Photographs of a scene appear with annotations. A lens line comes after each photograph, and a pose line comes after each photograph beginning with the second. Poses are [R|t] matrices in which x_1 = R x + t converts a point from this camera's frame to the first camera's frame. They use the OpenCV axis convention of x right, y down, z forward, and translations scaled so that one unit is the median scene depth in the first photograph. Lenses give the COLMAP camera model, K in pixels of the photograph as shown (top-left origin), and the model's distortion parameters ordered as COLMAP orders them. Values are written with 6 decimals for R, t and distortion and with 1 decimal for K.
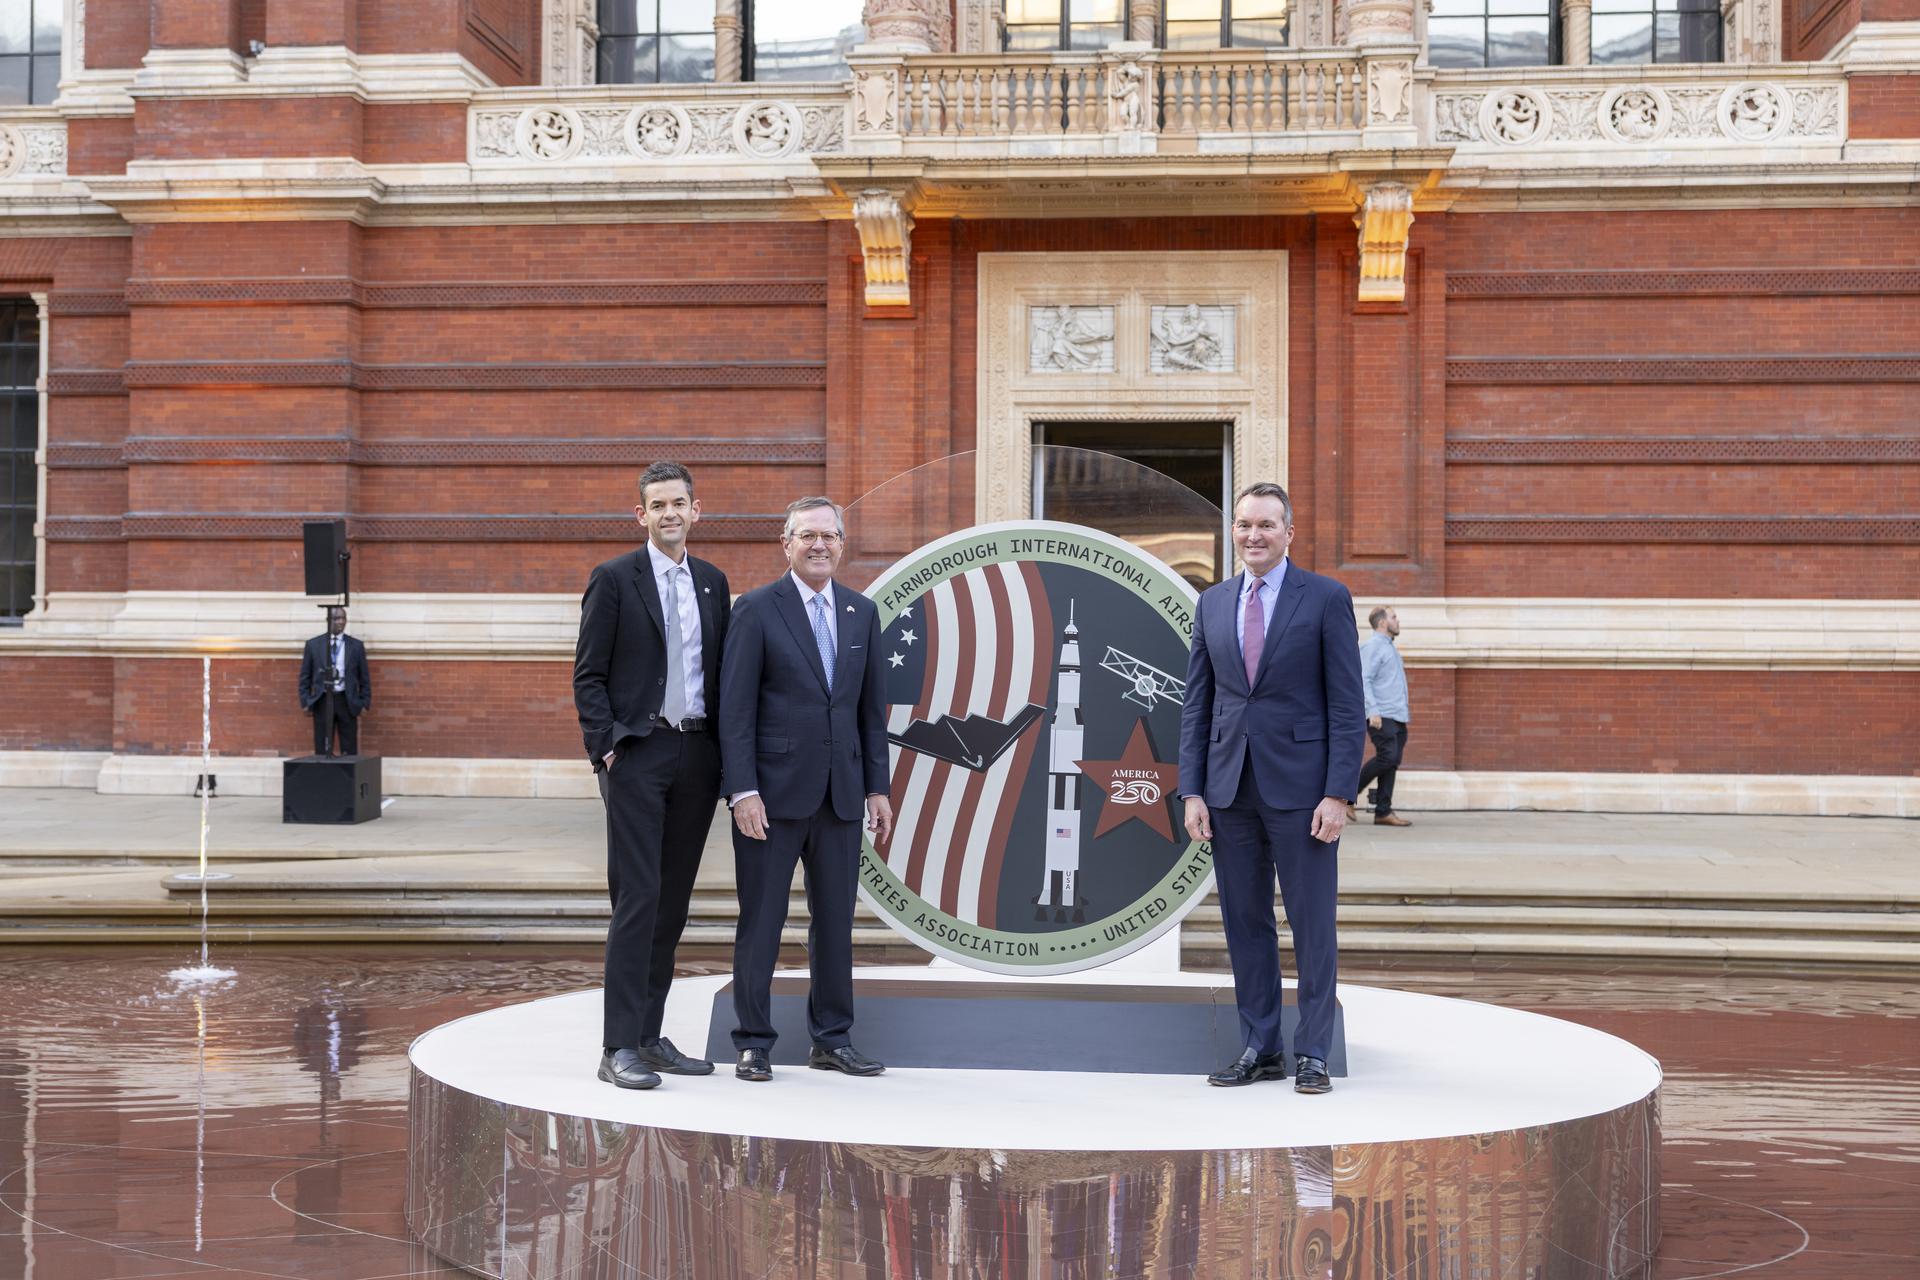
lens RADIAL K [[2546.8, 0, 884.1], [0, 2546.8, 589.7], [0, 0, 1]] dist [0.012387, 0.000000]
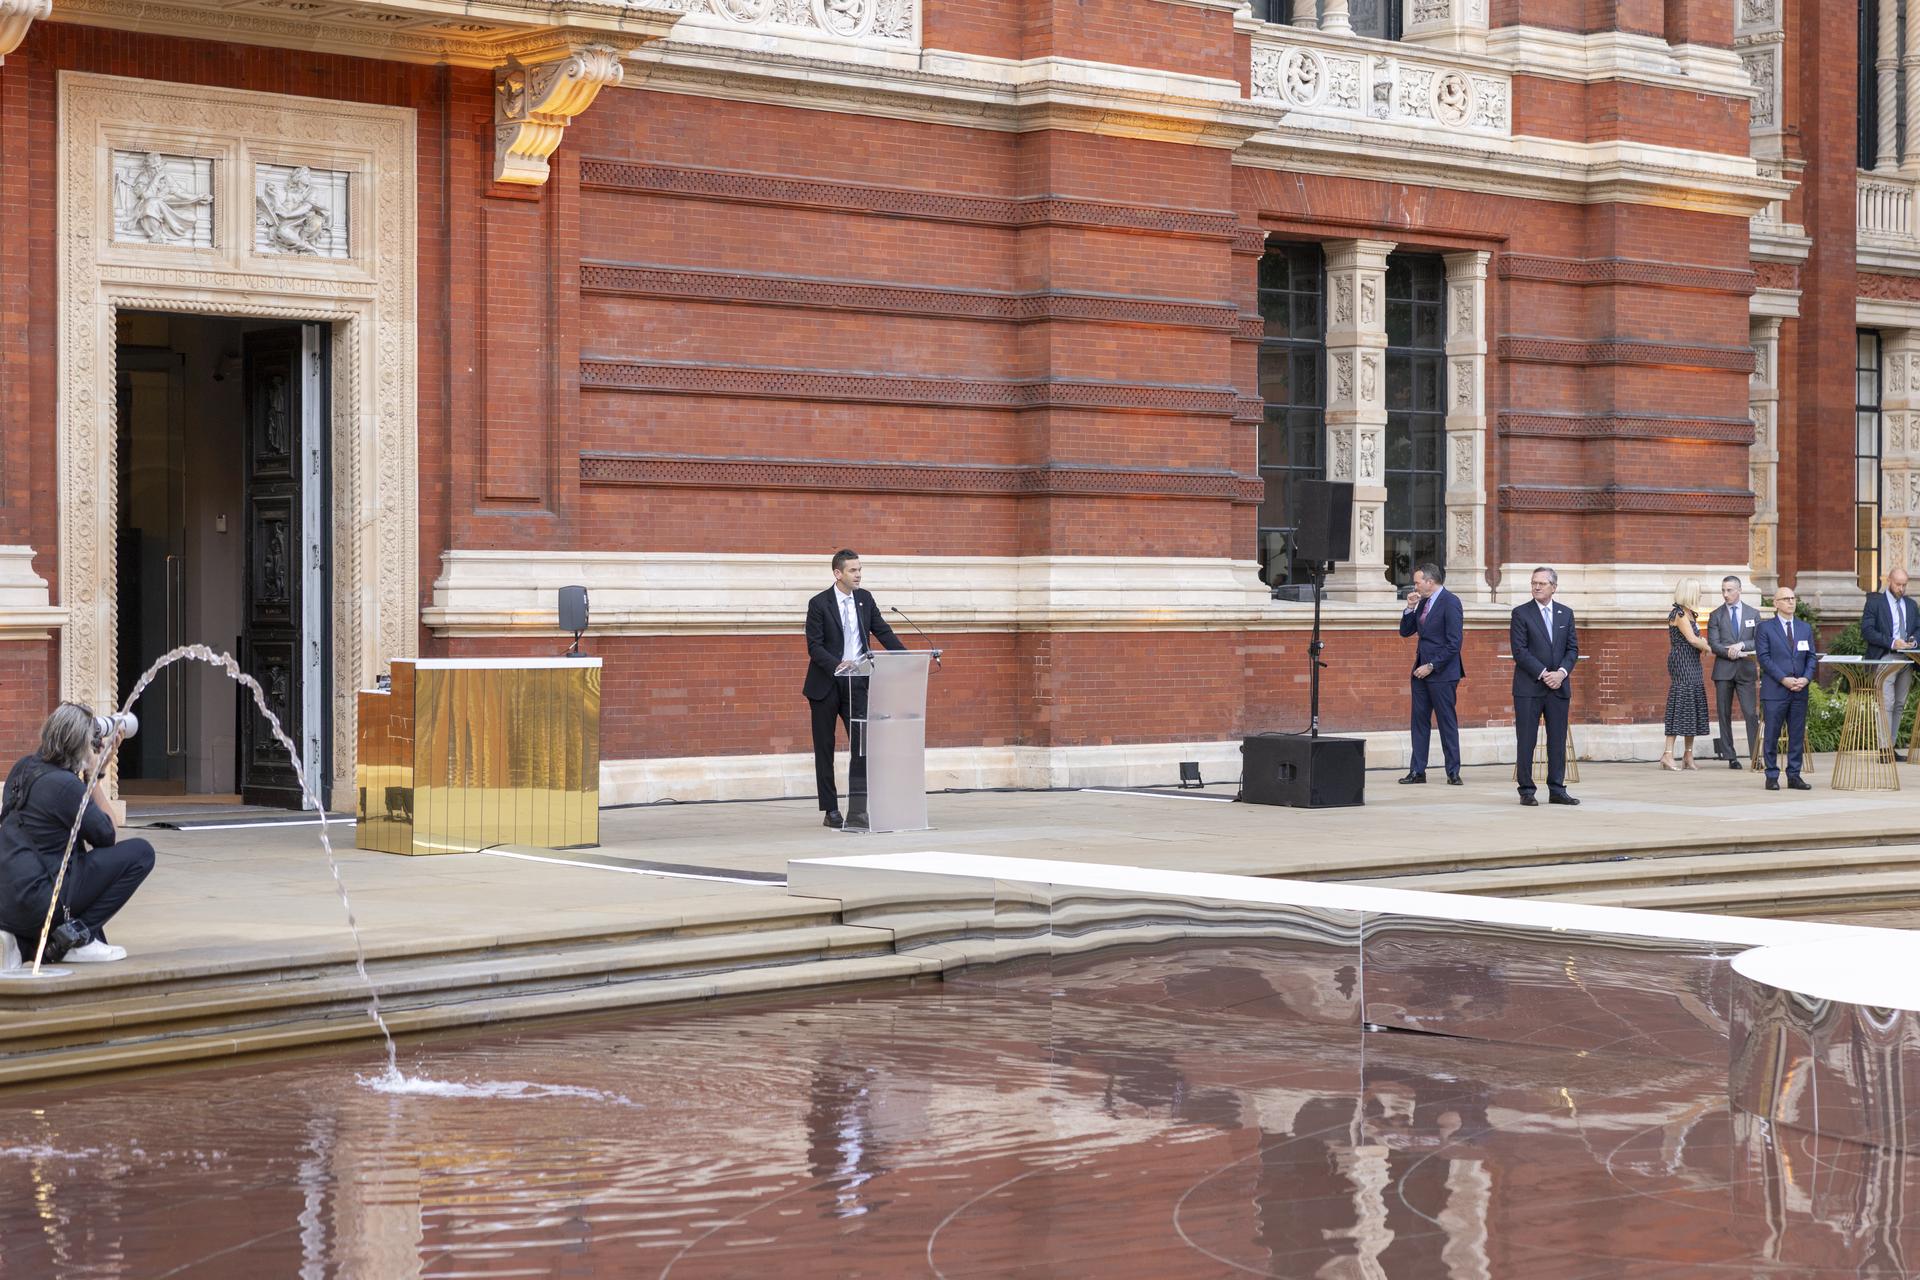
lens RADIAL K [[4088.1, 0, 960.6], [0, 4088.1, 650.5], [0, 0, 1]] dist [-0.040712, 0.000000]
pose [[0.615636, -0.016402, 0.787860, -0.778094], [-0.009510, 0.999556, 0.028240, -0.003510], [-0.787973, -0.024878, 0.615207, 0.094075]]
